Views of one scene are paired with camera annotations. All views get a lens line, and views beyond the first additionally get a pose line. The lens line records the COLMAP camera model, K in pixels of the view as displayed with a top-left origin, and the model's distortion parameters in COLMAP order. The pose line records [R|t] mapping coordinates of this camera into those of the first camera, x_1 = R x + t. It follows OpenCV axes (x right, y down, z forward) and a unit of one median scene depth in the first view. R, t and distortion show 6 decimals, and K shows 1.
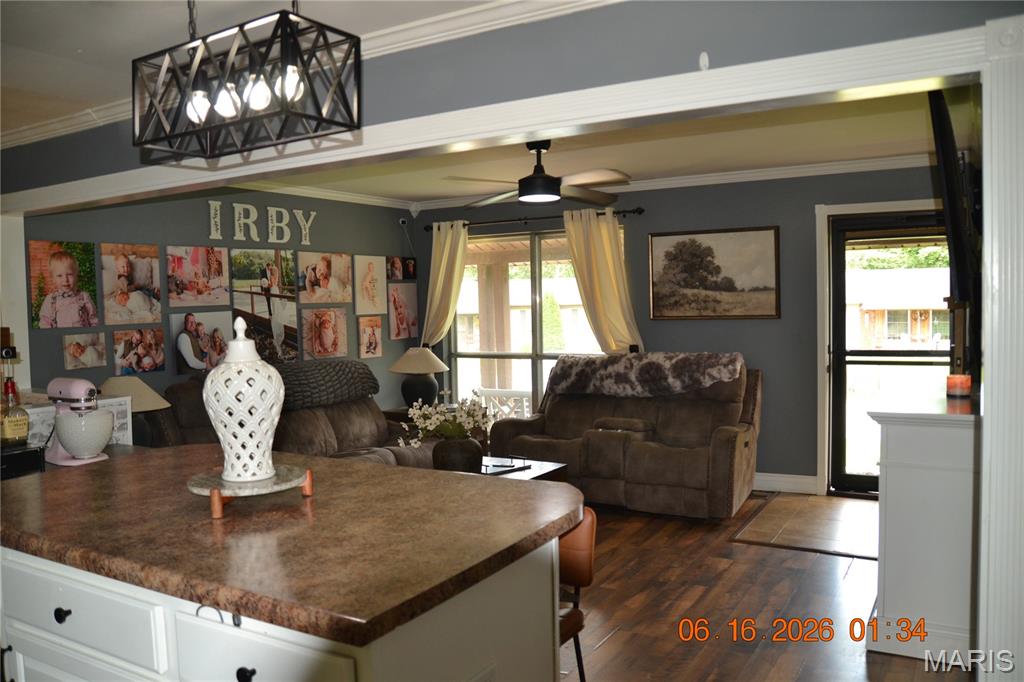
lens RADIAL K [[814.8, 0, 513.0], [0, 814.8, 339.2], [0, 0, 1]] dist [-0.103922, 0.017060]
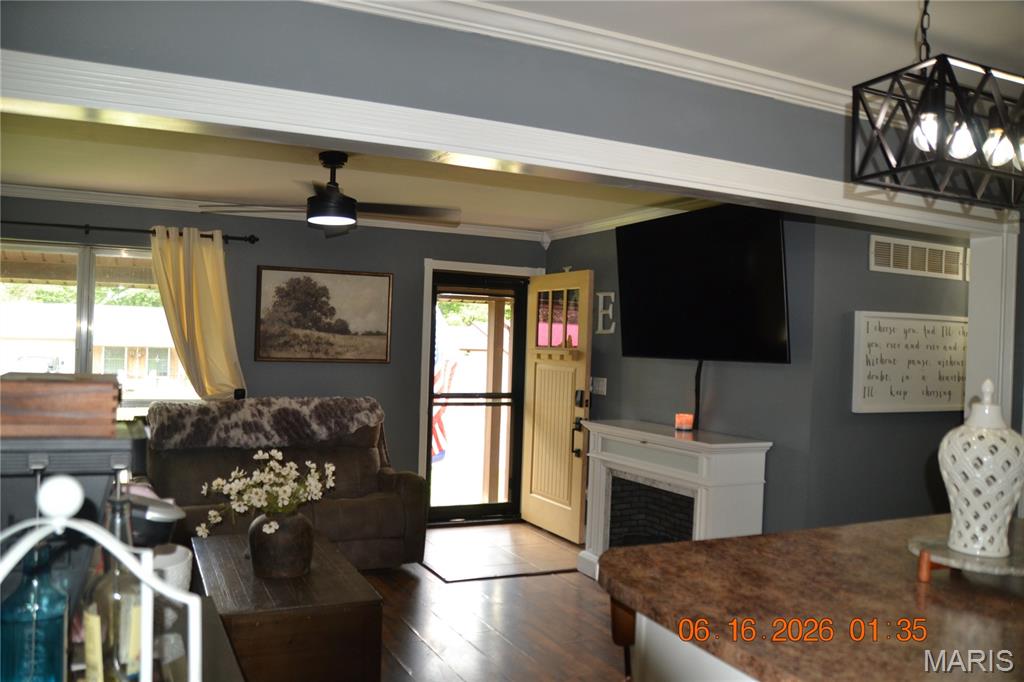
lens RADIAL K [[814.8, 0, 517.1], [0, 814.8, 334.0], [0, 0, 1]] dist [-0.103922, 0.017060]
pose [[0.570840, 0.048225, 0.819644, -0.416093], [-0.004978, 0.998459, -0.055279, -0.005906], [-0.821046, 0.027476, 0.570200, 0.263234]]
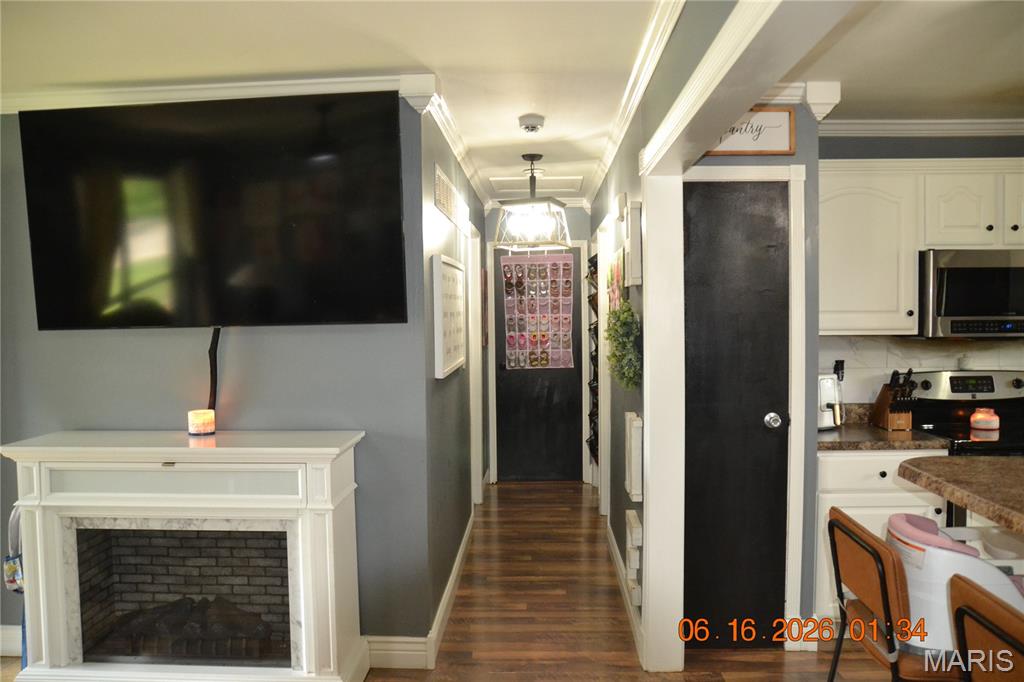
lens RADIAL K [[814.8, 0, 509.7], [0, 814.8, 343.4], [0, 0, 1]] dist [-0.103922, 0.017060]
pose [[-0.442574, -0.010676, 0.896668, -0.221322], [0.062798, 0.997105, 0.042868, -0.024918], [-0.894530, 0.075281, -0.440623, 0.628444]]
